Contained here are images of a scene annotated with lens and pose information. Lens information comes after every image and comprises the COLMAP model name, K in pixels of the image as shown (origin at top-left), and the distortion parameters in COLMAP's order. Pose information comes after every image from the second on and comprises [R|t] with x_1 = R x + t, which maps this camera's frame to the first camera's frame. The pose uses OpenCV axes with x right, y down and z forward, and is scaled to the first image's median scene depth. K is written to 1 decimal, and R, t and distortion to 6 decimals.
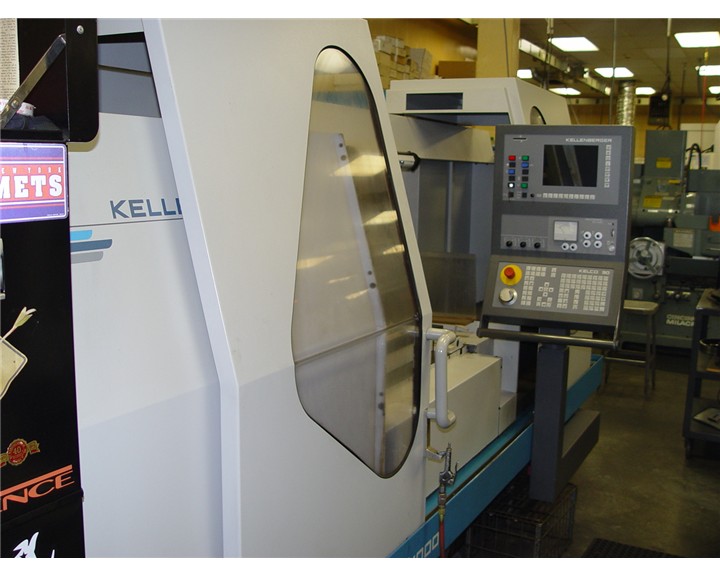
lens RADIAL K [[820.2, 0, 360.0], [0, 820.2, 288.0], [0, 0, 1]] dist [-0.155866, -0.004657]
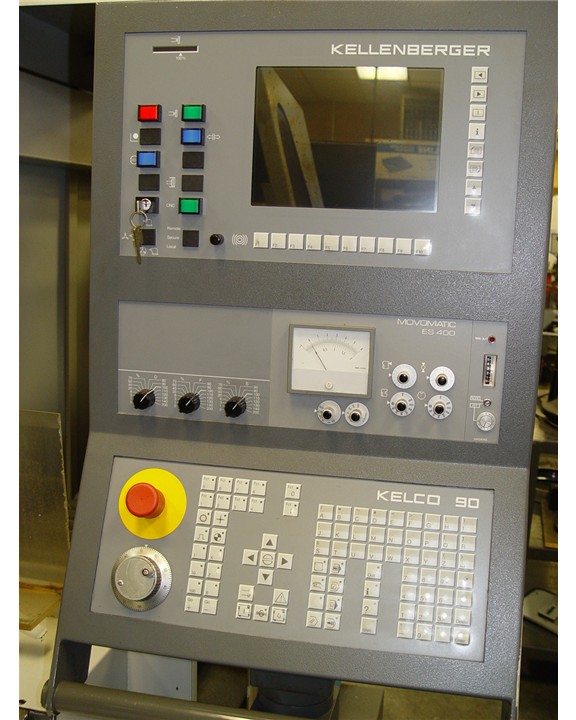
lens RADIAL K [[820.2, 0, 289.6], [0, 820.2, 334.4], [0, 0, 1]] dist [-0.155866, -0.004657]
pose [[0.965118, -0.018821, 0.261139, 0.160177], [0.017088, 0.999814, 0.008904, -0.082040], [-0.261259, -0.004131, 0.965260, 0.709732]]
